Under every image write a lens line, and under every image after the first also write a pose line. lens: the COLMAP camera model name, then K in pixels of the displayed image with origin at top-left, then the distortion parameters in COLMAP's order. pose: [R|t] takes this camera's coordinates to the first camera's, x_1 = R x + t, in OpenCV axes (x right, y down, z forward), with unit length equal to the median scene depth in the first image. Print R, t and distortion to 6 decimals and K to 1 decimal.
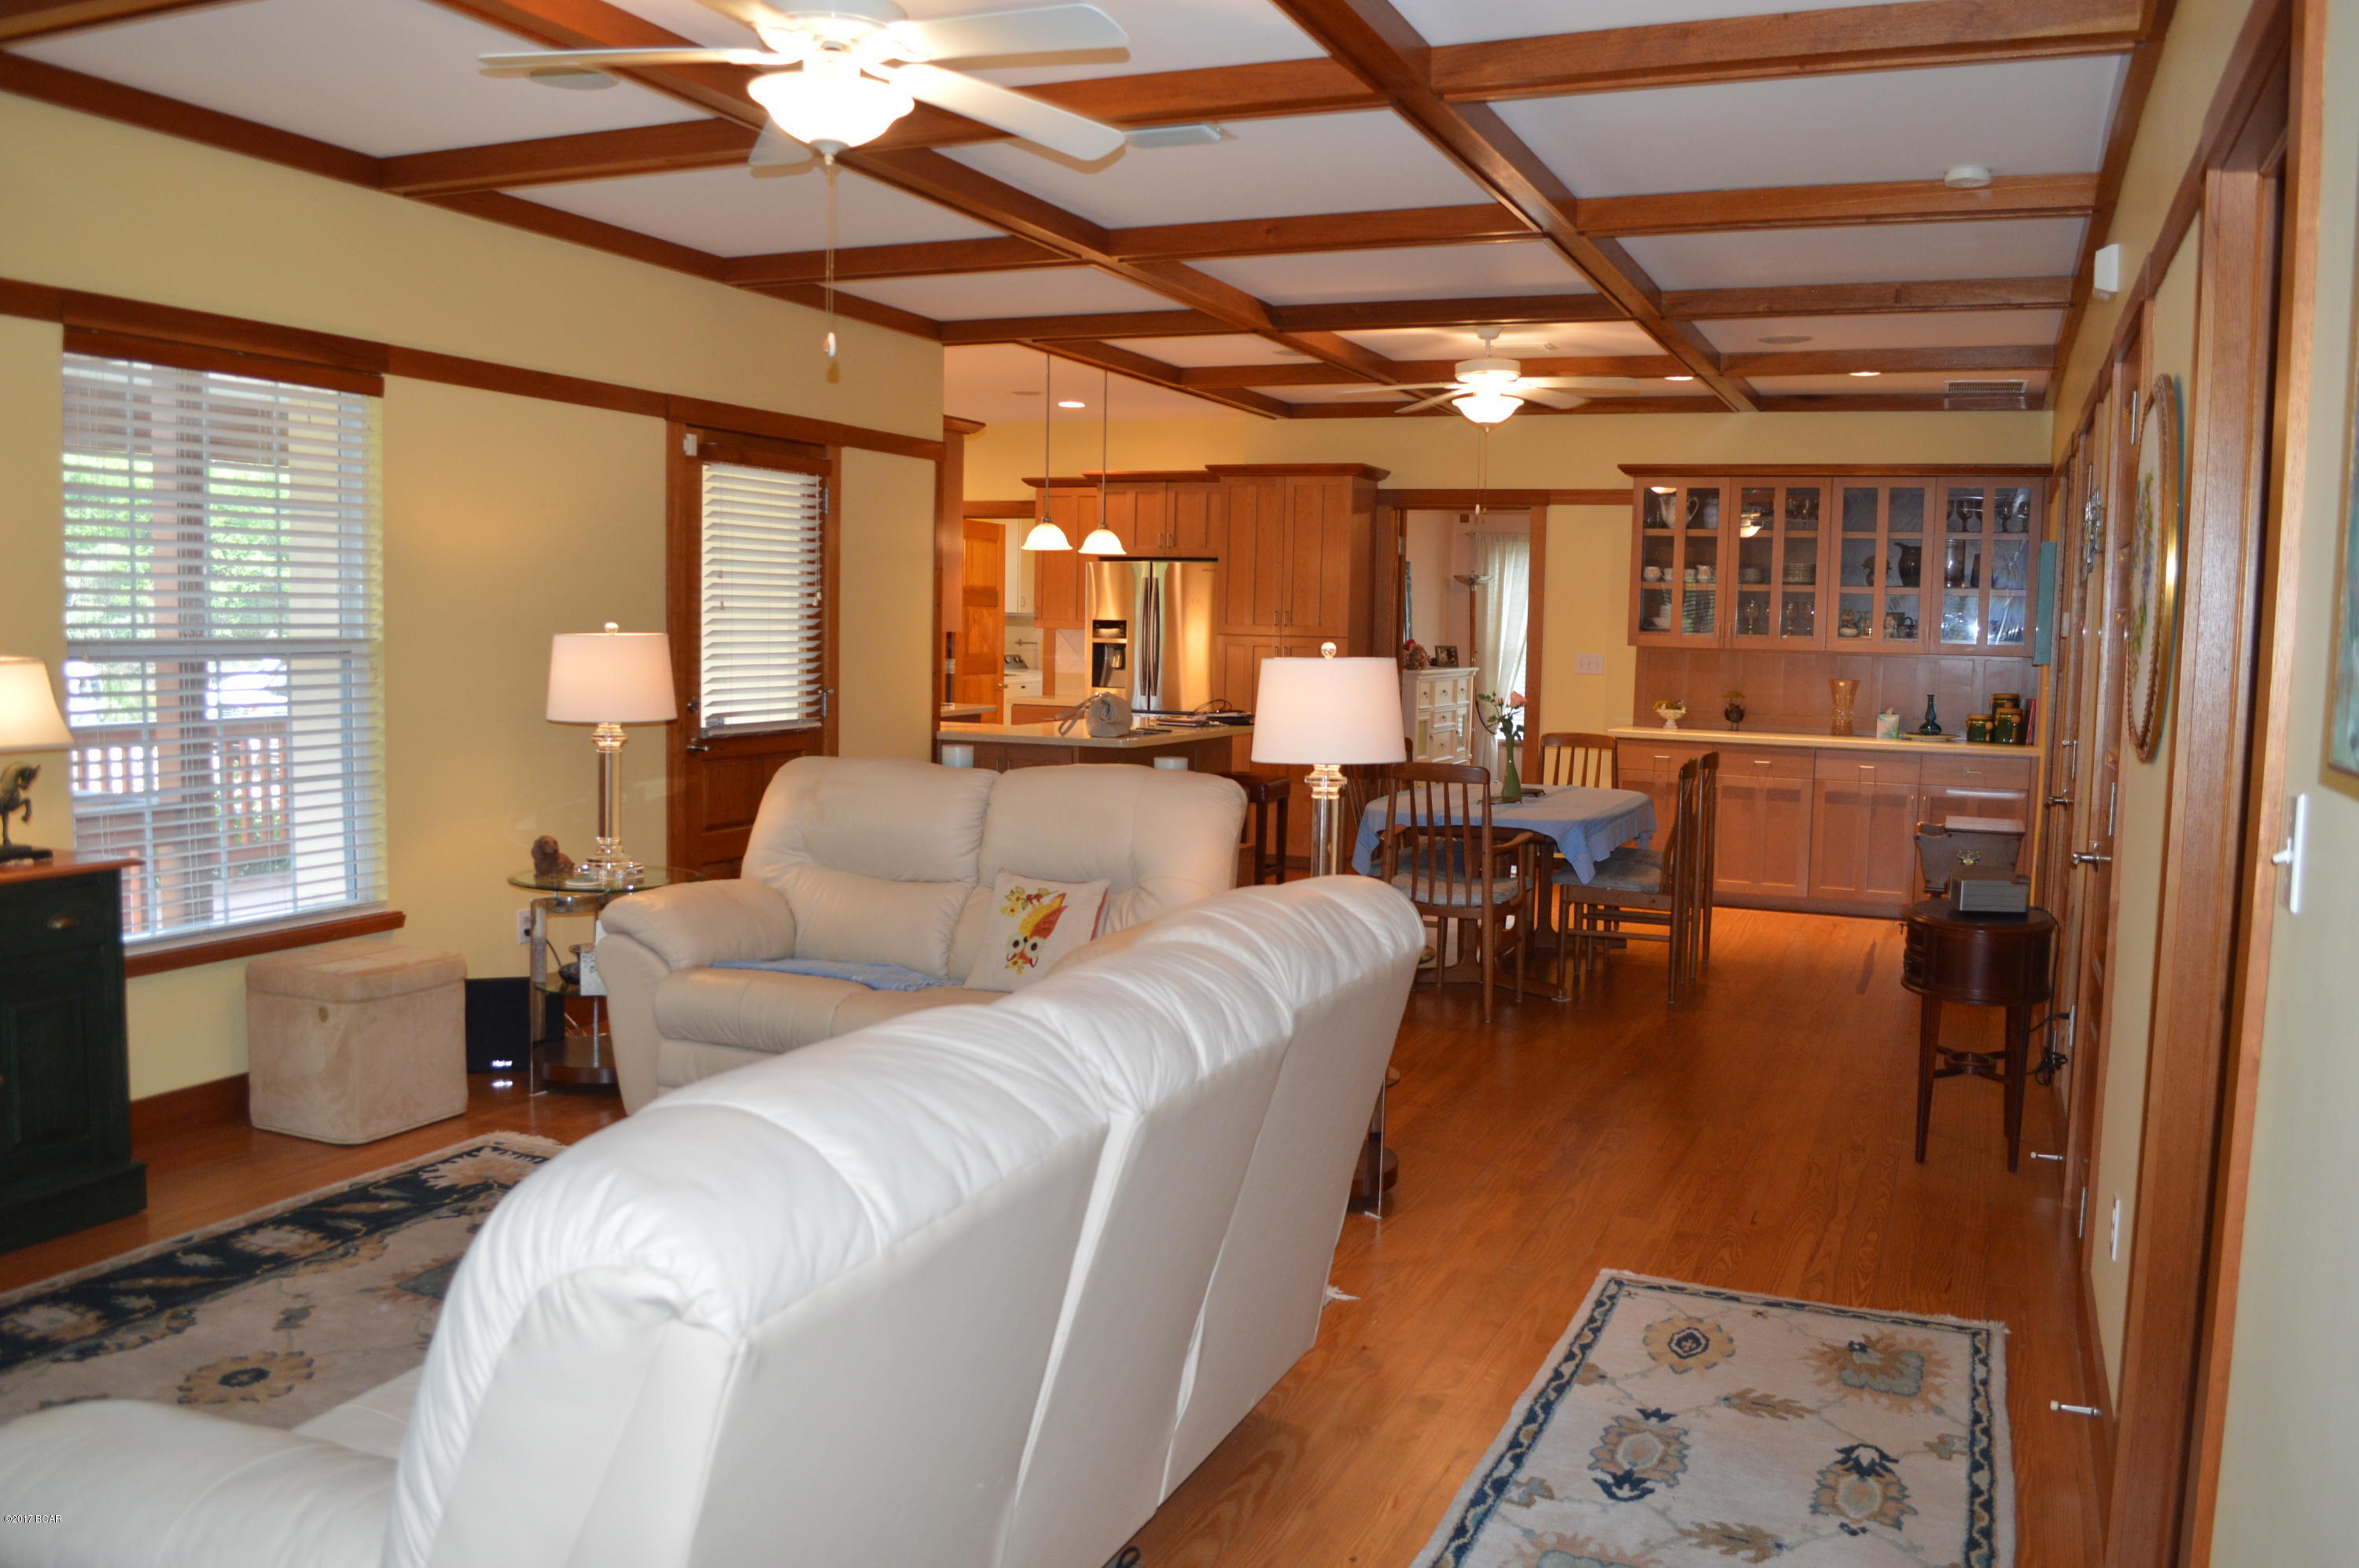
lens RADIAL K [[1889.4, 0, 1177.0], [0, 1889.4, 782.0], [0, 0, 1]] dist [-0.067203, -0.001428]
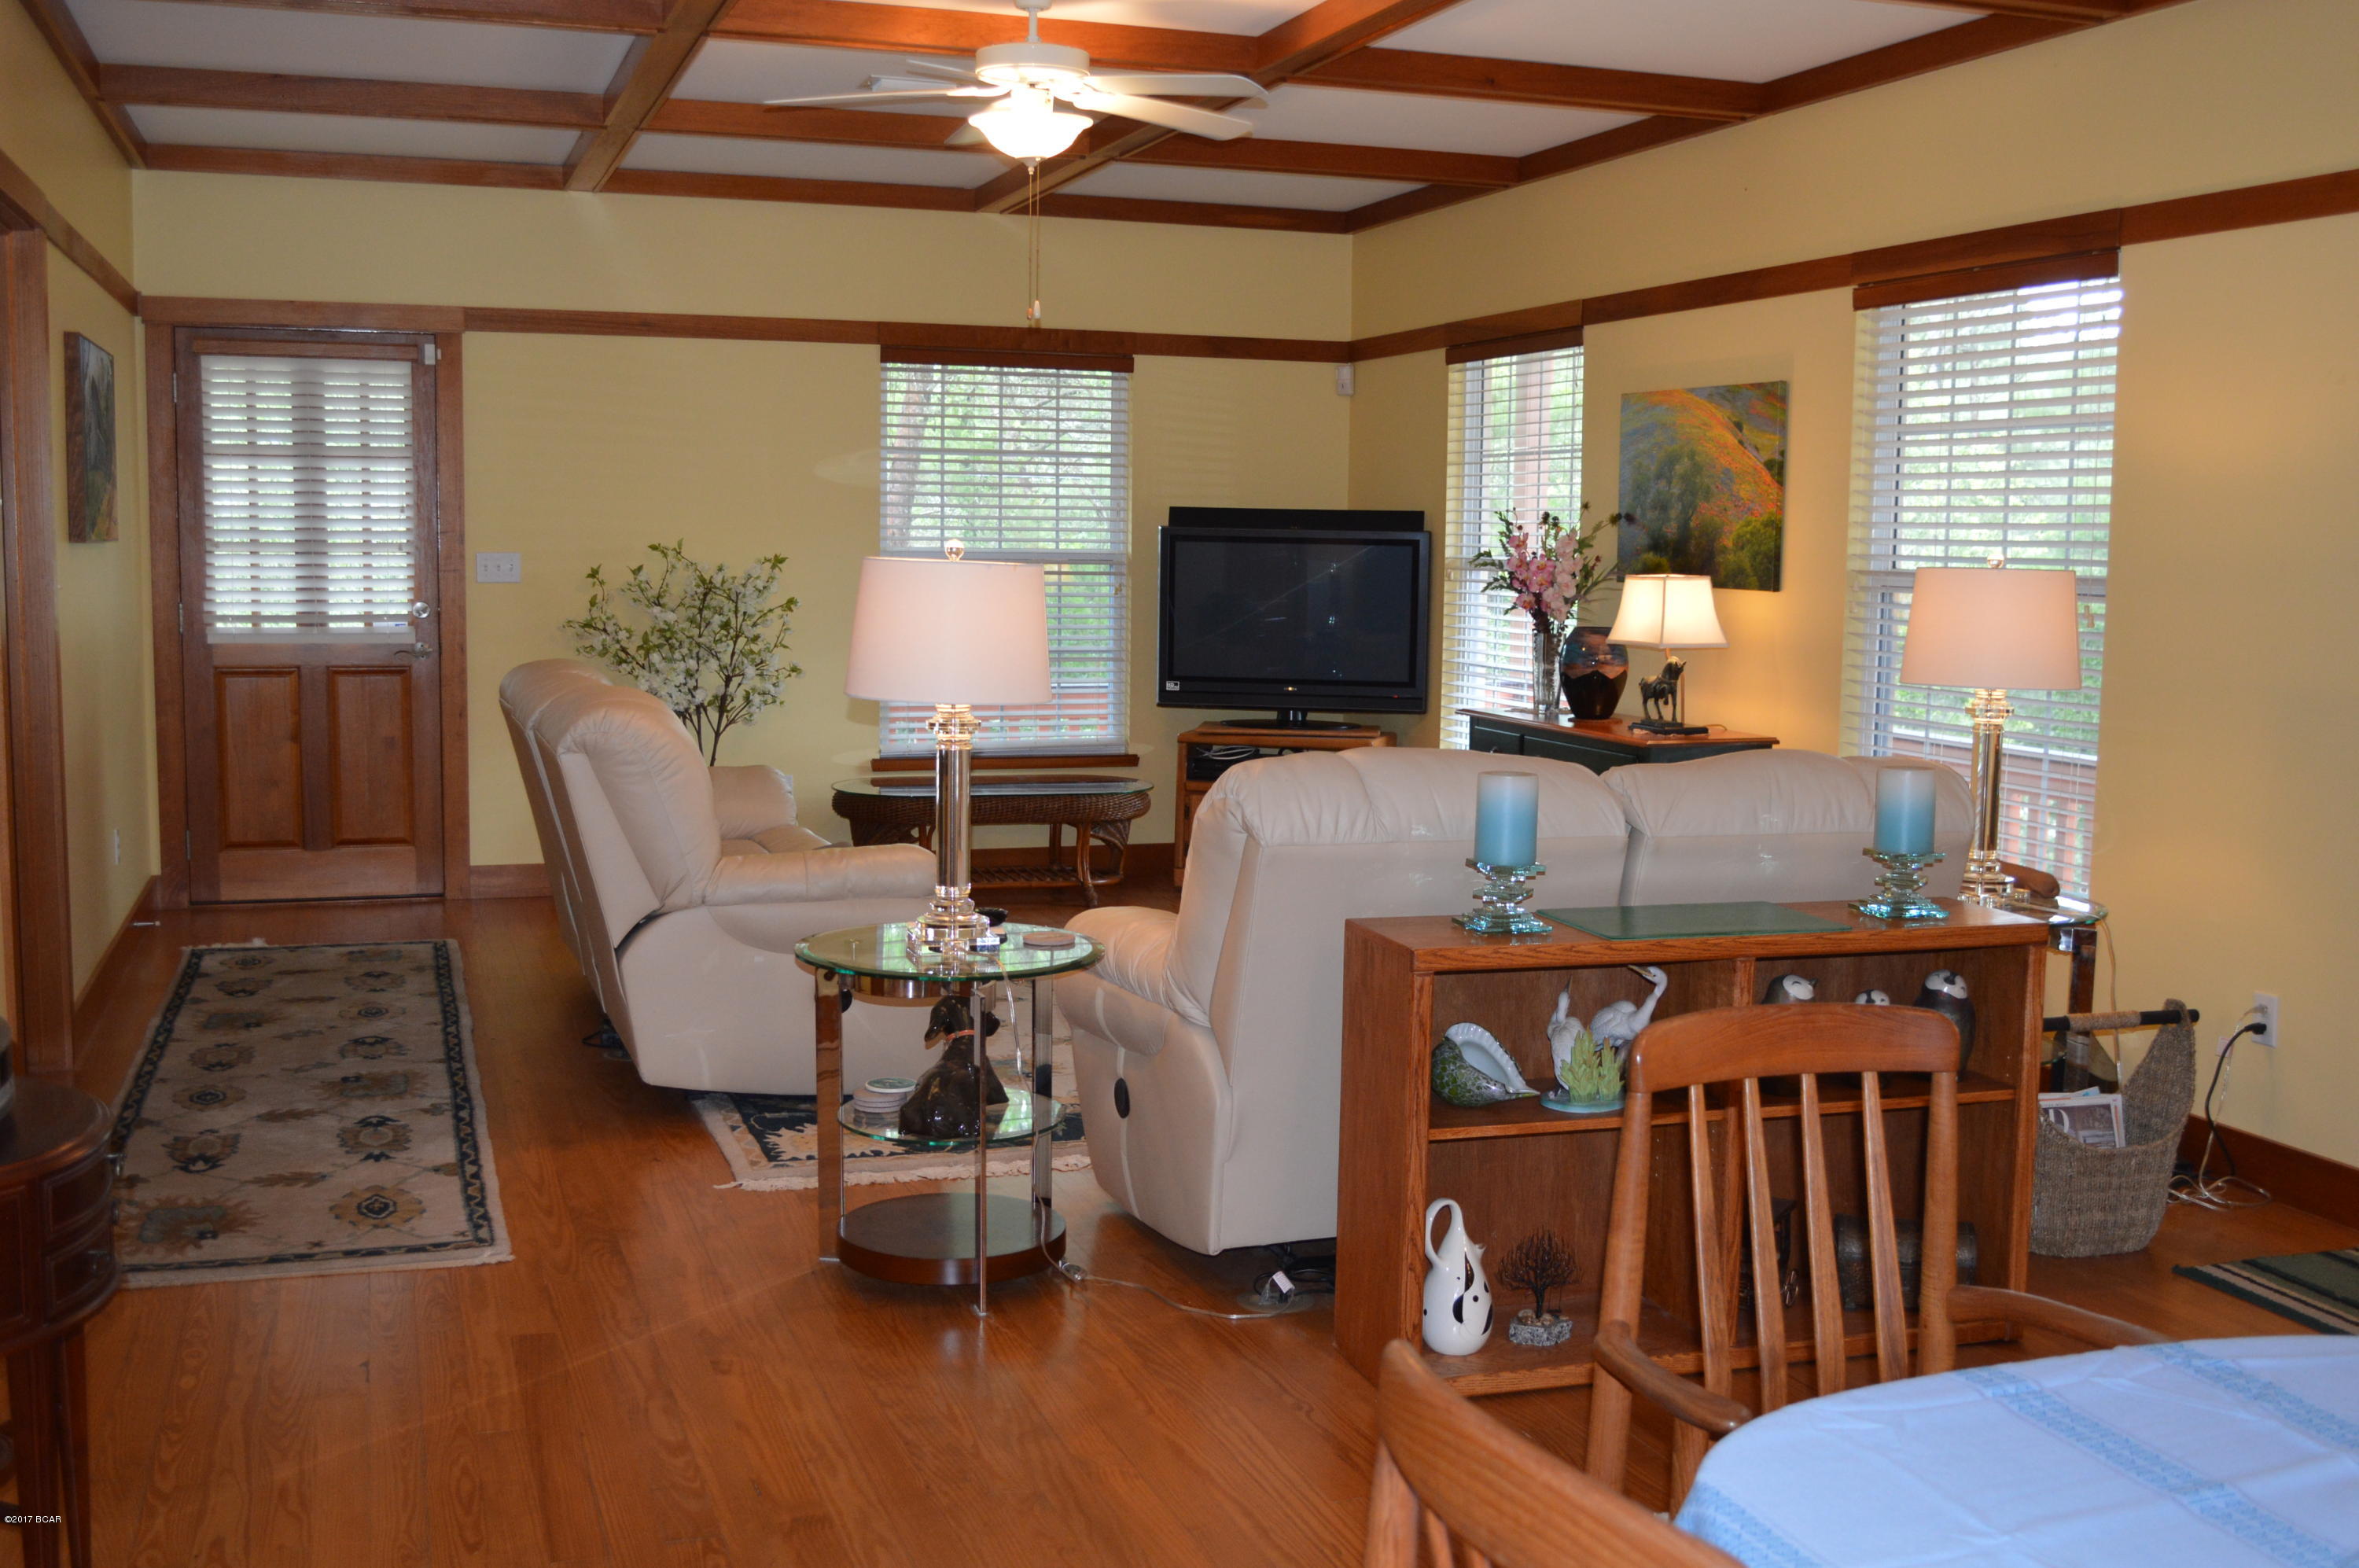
lens RADIAL K [[2376.3, 0, 1174.3], [0, 2376.3, 785.6], [0, 0, 1]] dist [0.017353, 0.000000]
pose [[-0.742493, 0.041534, -0.668565, 0.643976], [-0.081268, 0.985118, 0.151453, -0.130151], [0.664905, 0.166786, -0.728068, 1.743216]]
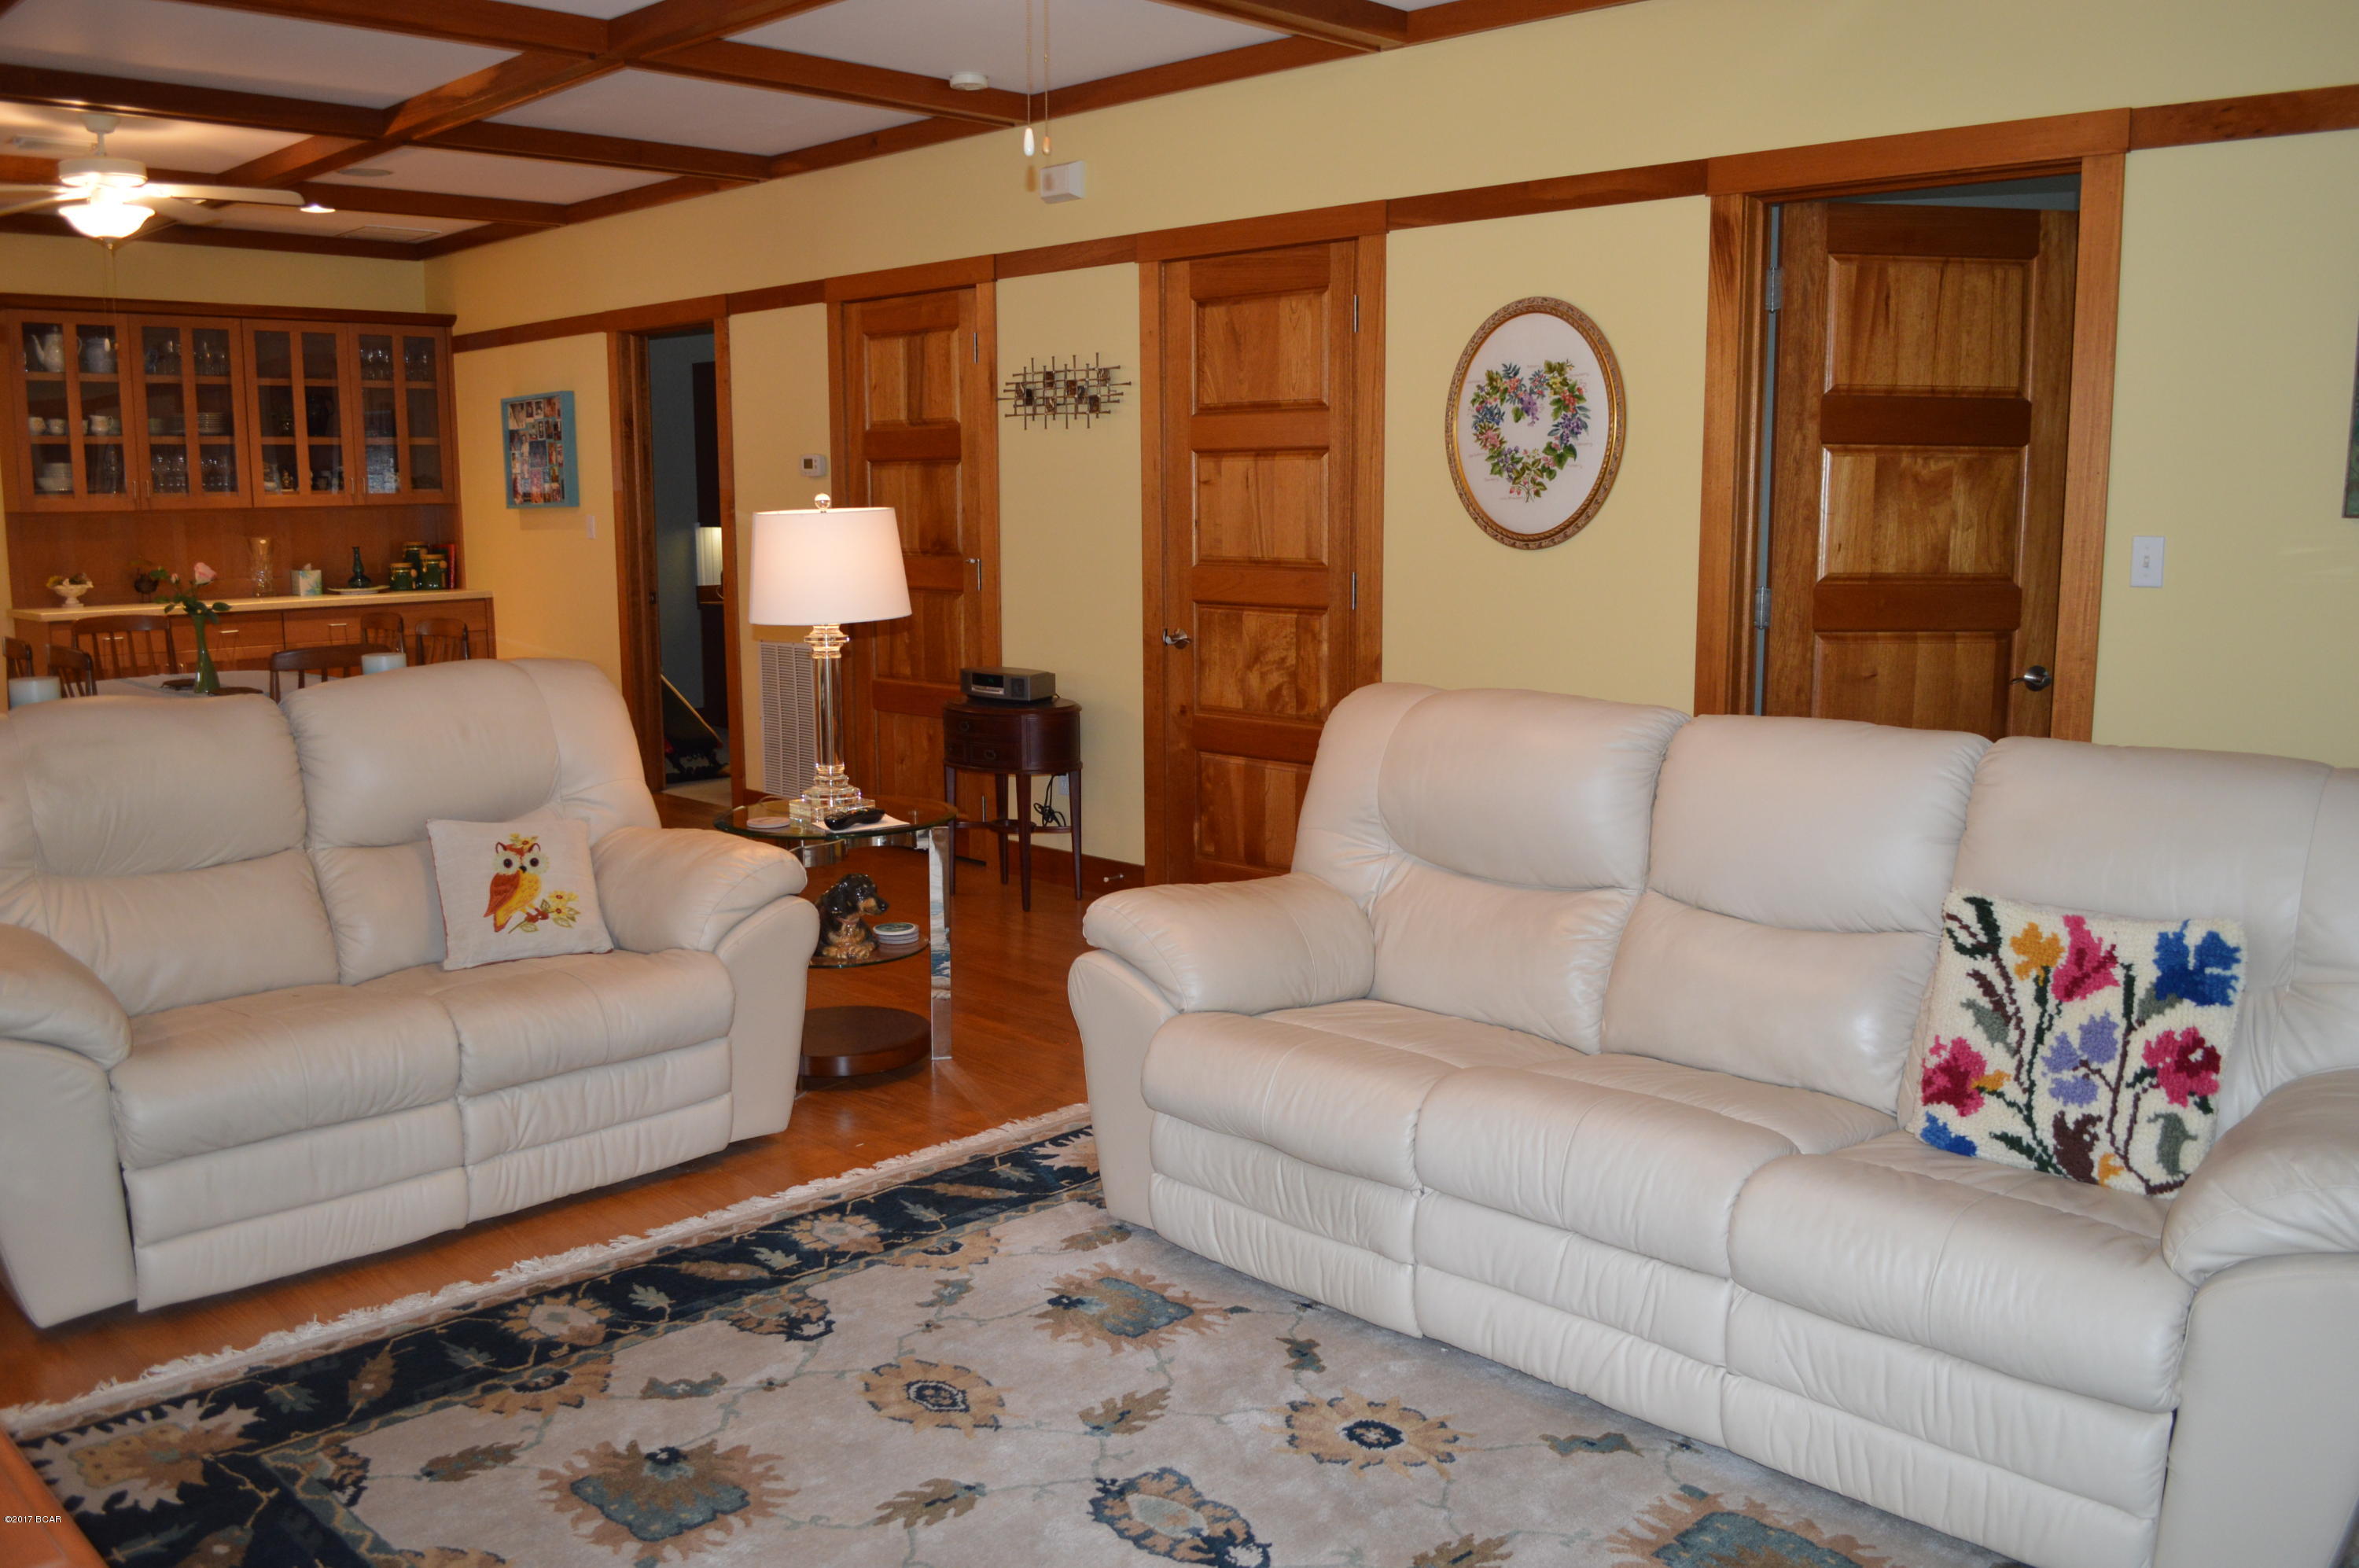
lens RADIAL K [[1889.4, 0, 1178.4], [0, 1889.4, 783.1], [0, 0, 1]] dist [-0.067203, -0.001428]
pose [[0.361997, -0.167521, 0.917003, -0.730049], [0.093309, 0.985291, 0.143162, -0.048816], [-0.927498, 0.033741, 0.372304, 0.476521]]
